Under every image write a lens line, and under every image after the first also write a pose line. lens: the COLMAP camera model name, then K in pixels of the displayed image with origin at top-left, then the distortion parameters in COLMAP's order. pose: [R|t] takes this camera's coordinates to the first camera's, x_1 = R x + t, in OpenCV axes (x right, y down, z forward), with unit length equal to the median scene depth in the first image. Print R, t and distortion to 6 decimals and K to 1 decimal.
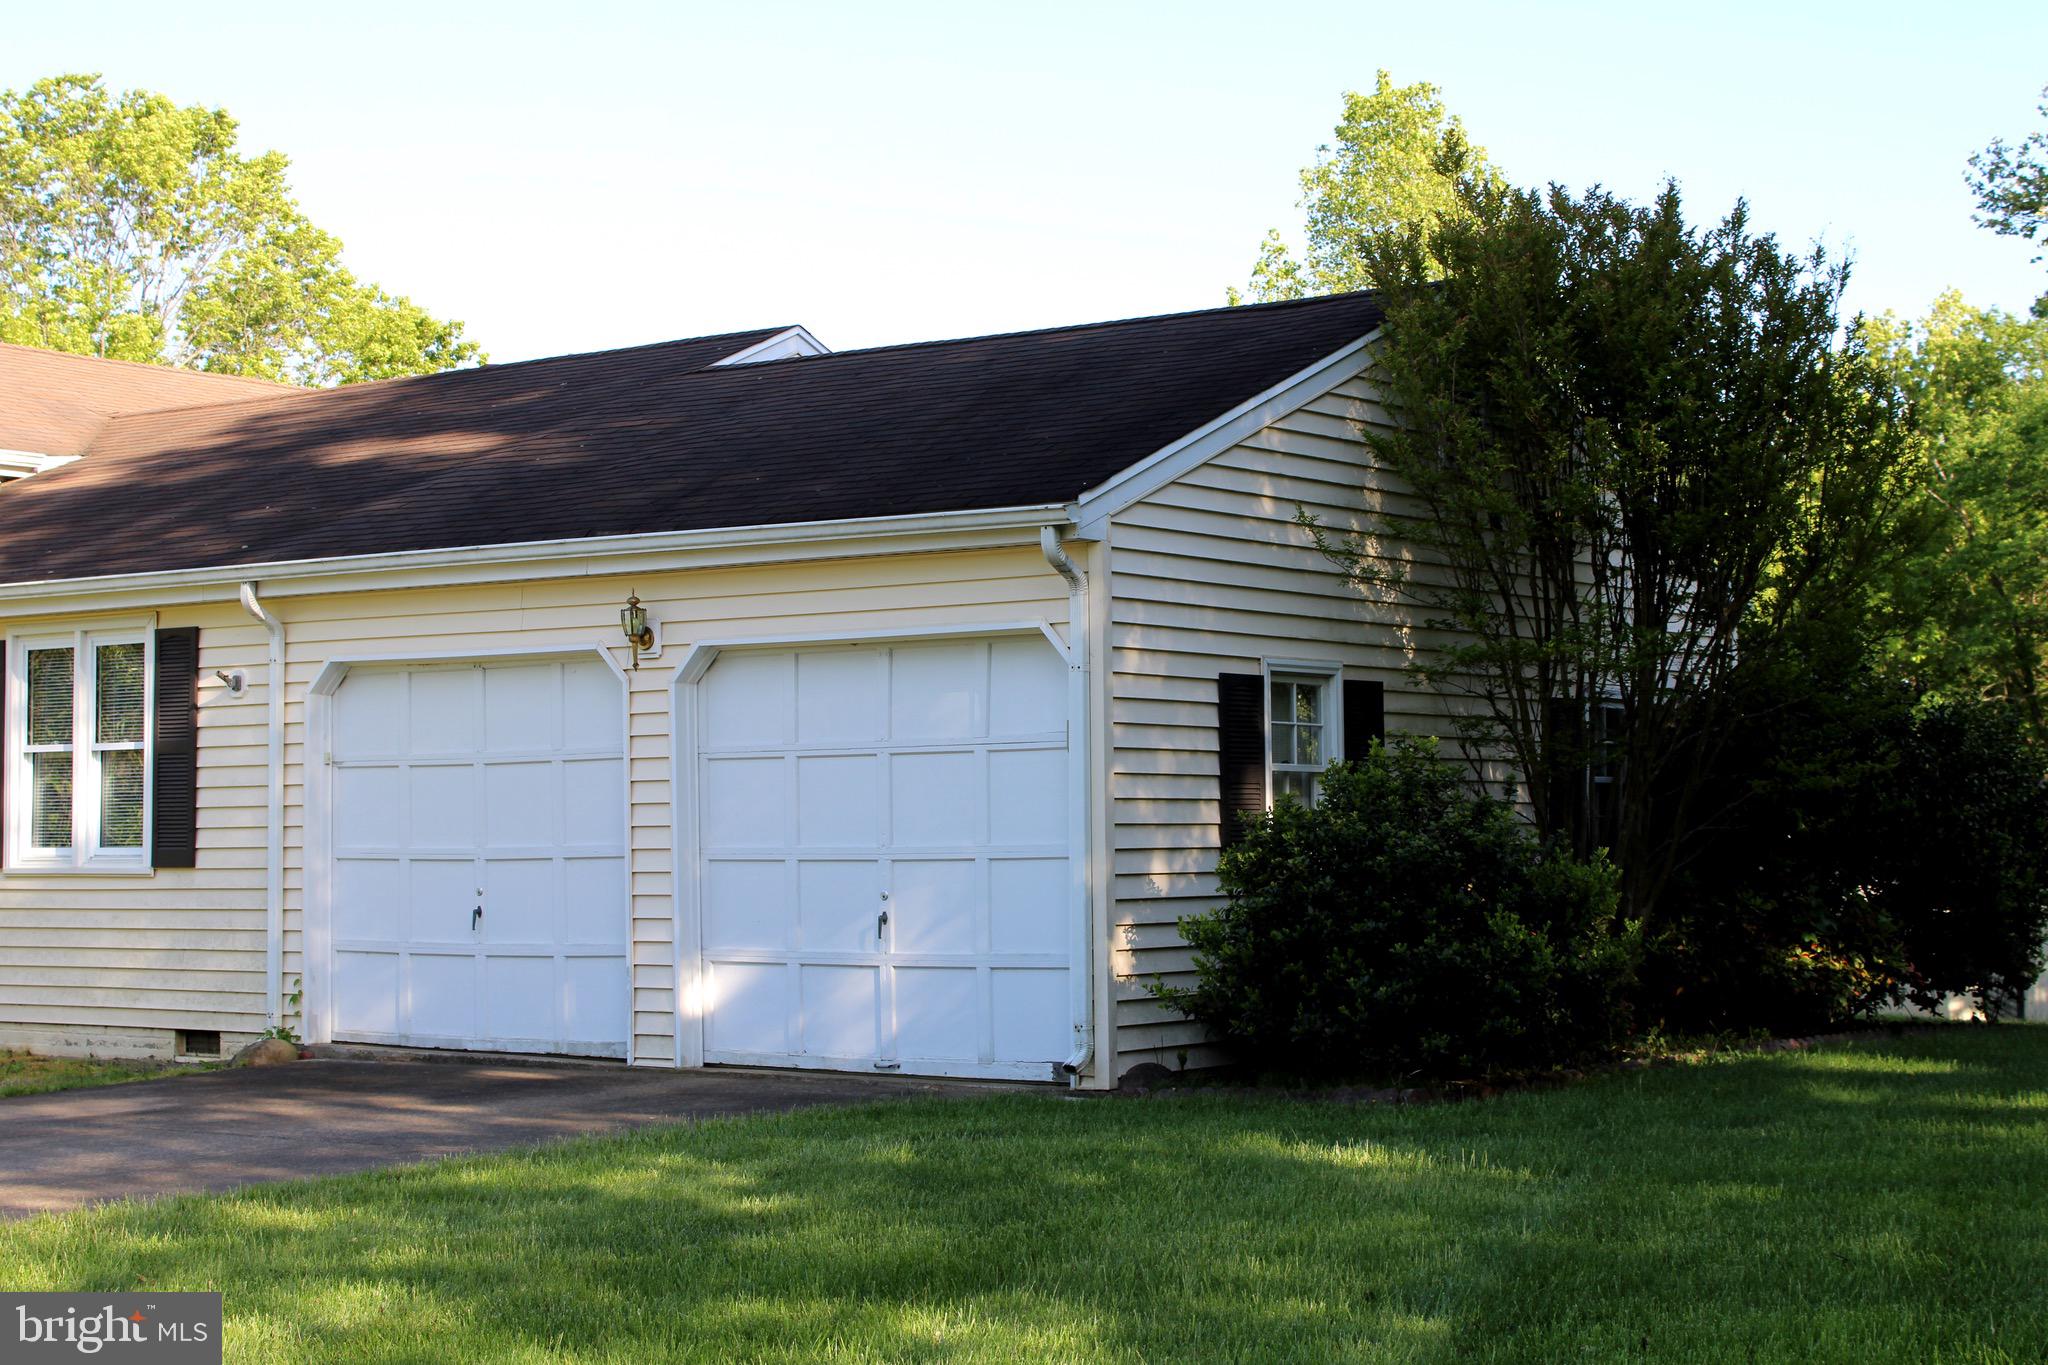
lens RADIAL K [[3239.5, 0, 1011.2], [0, 3239.5, 678.1], [0, 0, 1]] dist [-0.031211, 0.208496]
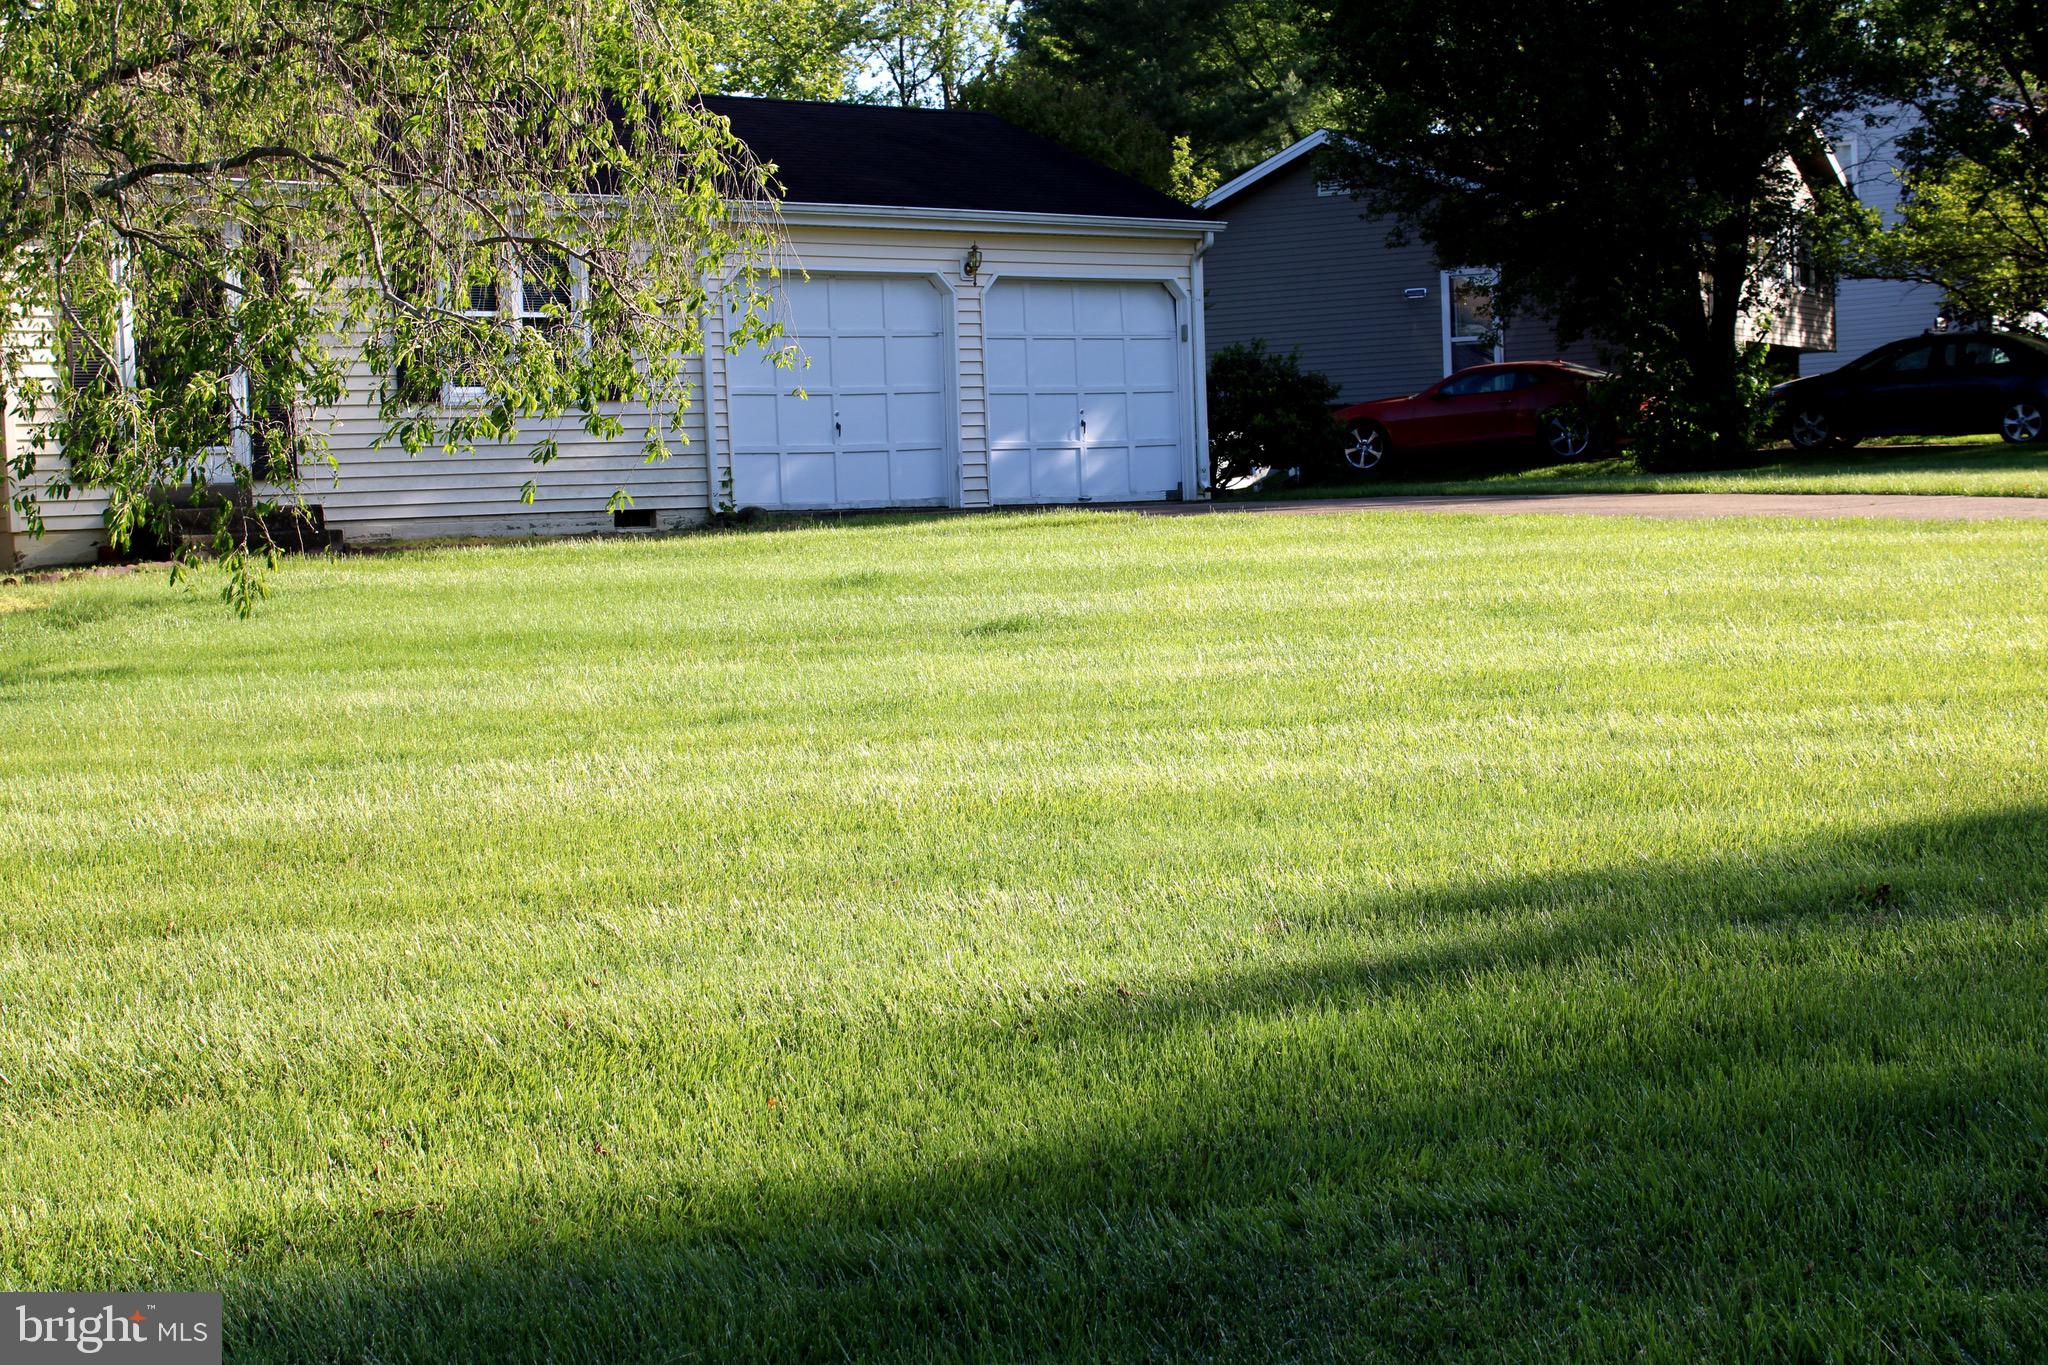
lens RADIAL K [[3239.5, 0, 1011.2], [0, 3239.5, 678.1], [0, 0, 1]] dist [-0.031211, 0.208496]
pose [[0.239727, -0.051135, 0.969493, -1.807856], [-0.015021, 0.998297, 0.056368, 0.109226], [-0.970724, -0.028076, 0.238550, 0.528097]]
